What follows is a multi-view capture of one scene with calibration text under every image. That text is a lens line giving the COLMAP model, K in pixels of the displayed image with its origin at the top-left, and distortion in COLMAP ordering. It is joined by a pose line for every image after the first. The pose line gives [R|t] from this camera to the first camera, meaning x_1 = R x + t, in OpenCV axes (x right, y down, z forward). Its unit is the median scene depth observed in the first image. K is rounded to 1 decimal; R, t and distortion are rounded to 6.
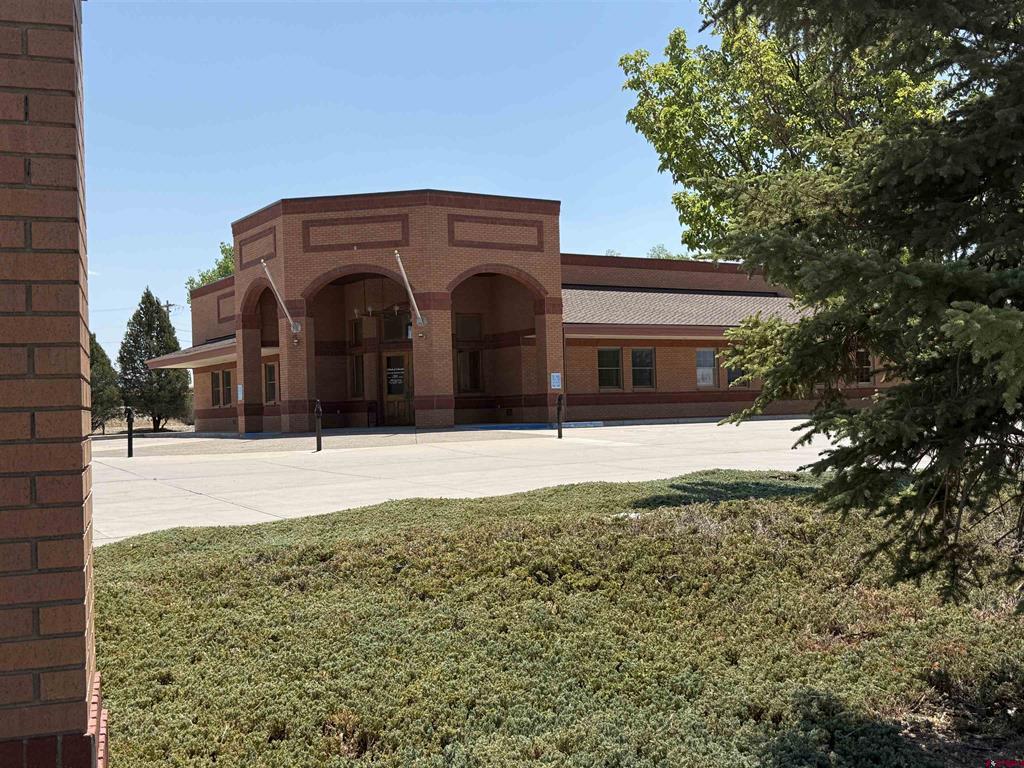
lens RADIAL K [[1090.9, 0, 513.1], [0, 1090.9, 382.9], [0, 0, 1]] dist [0.110718, 0.002007]
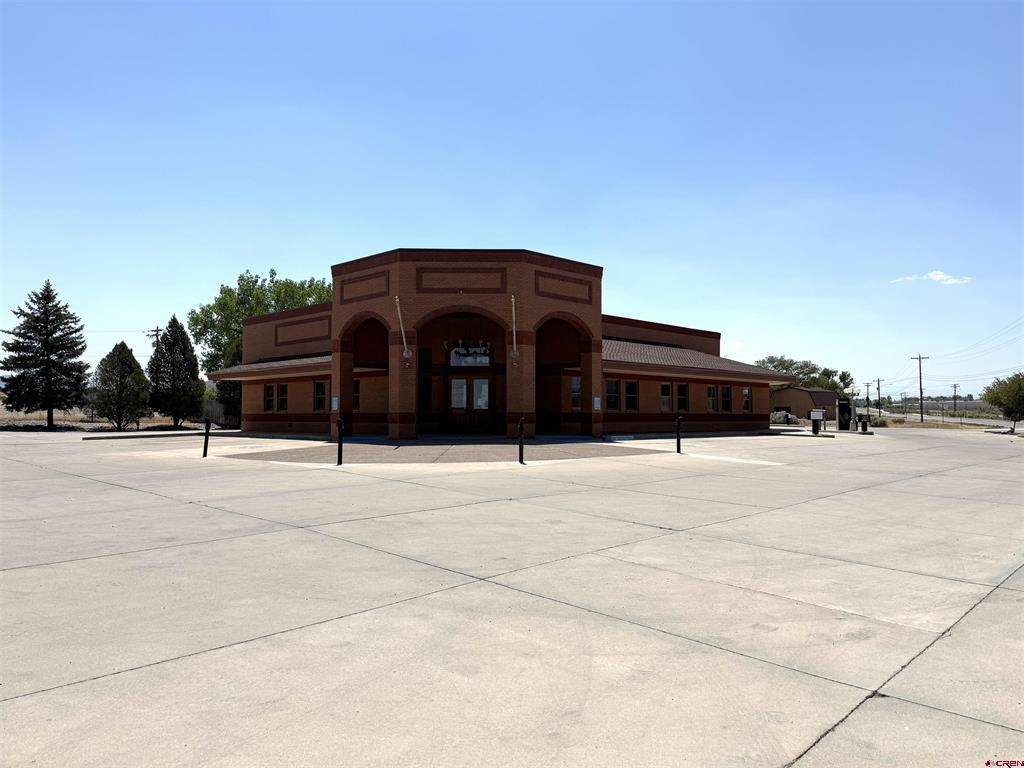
lens RADIAL K [[711.9, 0, 512.0], [0, 711.9, 384.0], [0, 0, 1]] dist [0.097395, -0.084269]
pose [[0.974637, 0.040398, 0.220115, -0.249442], [-0.035937, 0.999060, -0.024234, -0.000941], [-0.220888, 0.015709, 0.975173, 0.187558]]
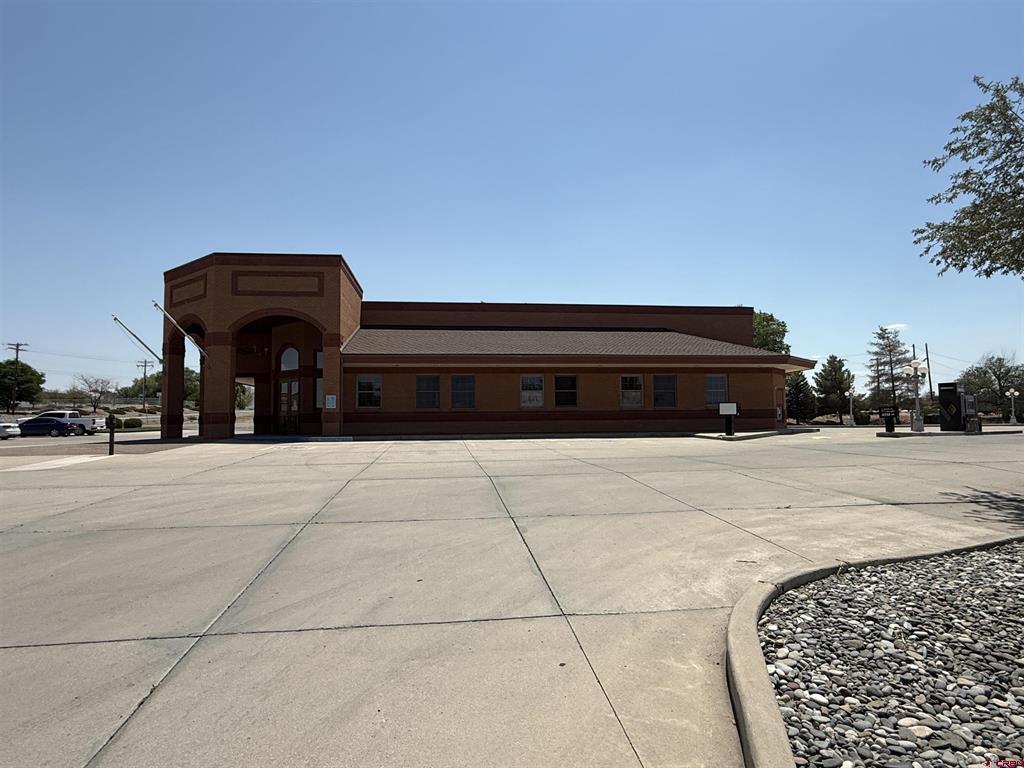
lens RADIAL K [[598.1, 0, 508.9], [0, 598.1, 387.2], [0, 0, 1]] dist [0.011130, -0.007571]
pose [[0.911198, 0.004657, -0.411943, 0.495179], [-0.009706, 0.999901, -0.010166, -0.013261], [0.411855, 0.013261, 0.911153, 0.471860]]
